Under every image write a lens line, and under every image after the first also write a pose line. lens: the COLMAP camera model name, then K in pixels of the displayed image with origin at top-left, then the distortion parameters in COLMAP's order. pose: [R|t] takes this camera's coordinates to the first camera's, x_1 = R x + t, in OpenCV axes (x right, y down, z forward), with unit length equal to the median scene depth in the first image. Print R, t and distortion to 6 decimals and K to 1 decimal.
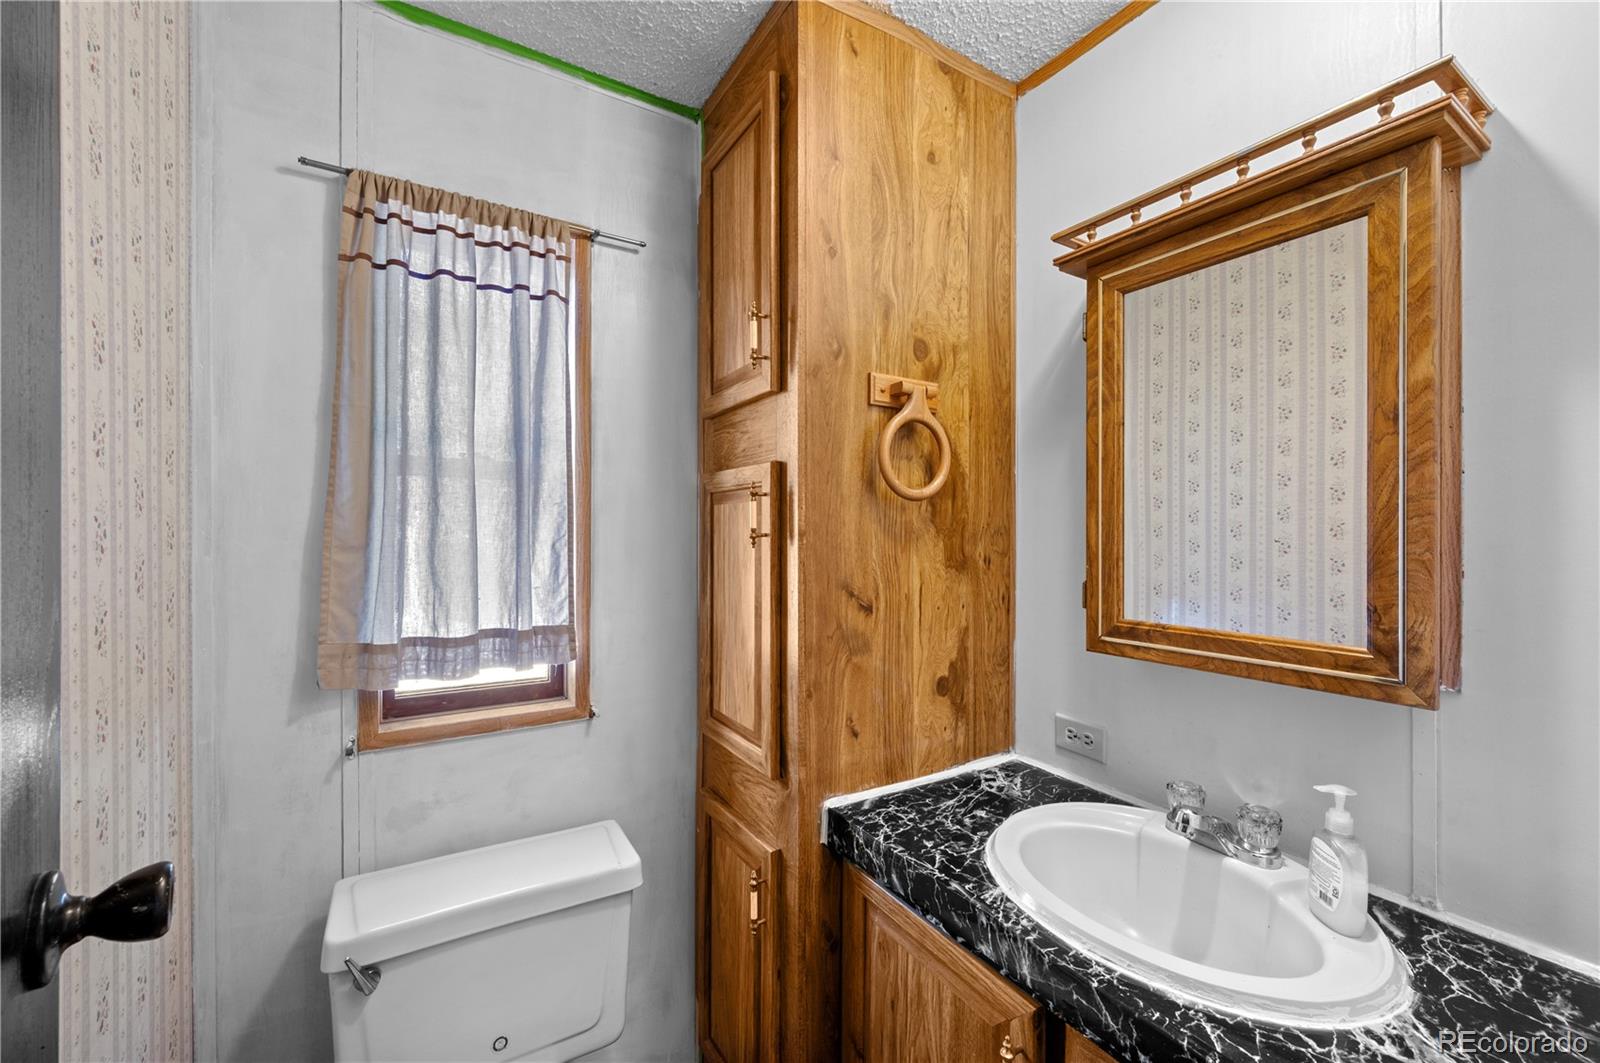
lens RADIAL K [[647.0, 0, 801.0], [0, 647.0, 527.9], [0, 0, 1]] dist [-0.001129, 0.000094]
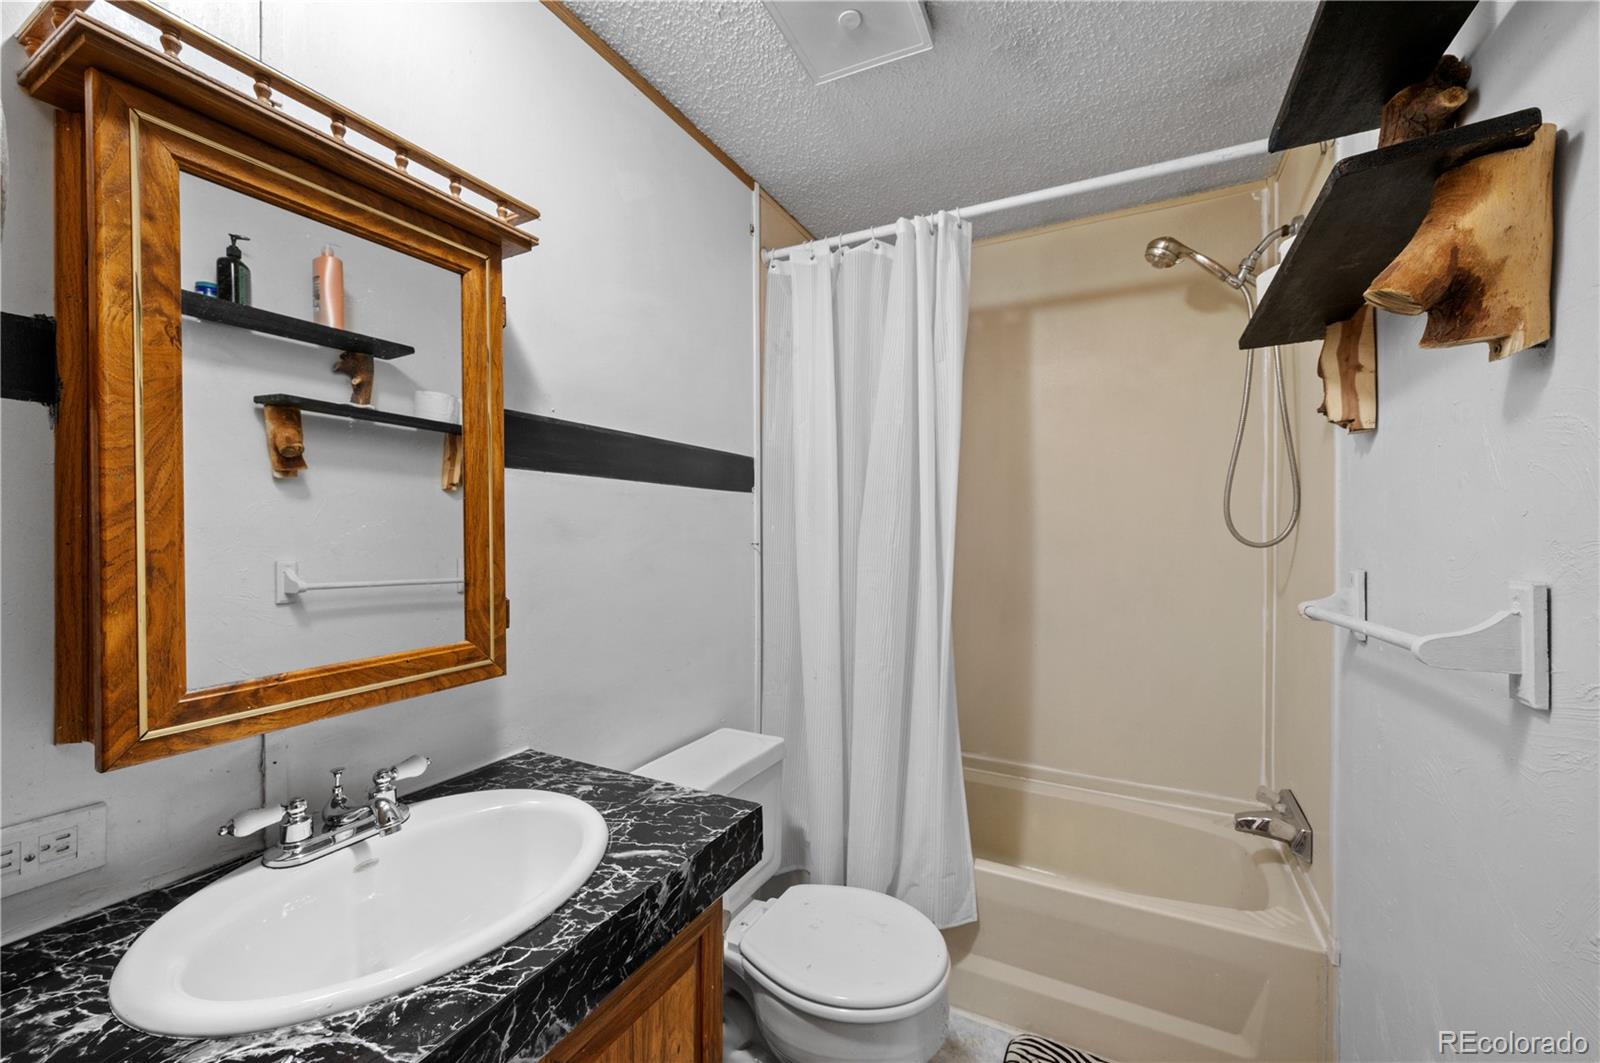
lens RADIAL K [[647.0, 0, 801.0], [0, 647.0, 527.9], [0, 0, 1]] dist [-0.001129, 0.000094]
pose [[-0.510673, -0.002165, 0.859772, -0.395813], [-0.002269, 0.999997, 0.001170, -0.022552], [-0.859772, -0.001353, -0.510676, 0.905767]]
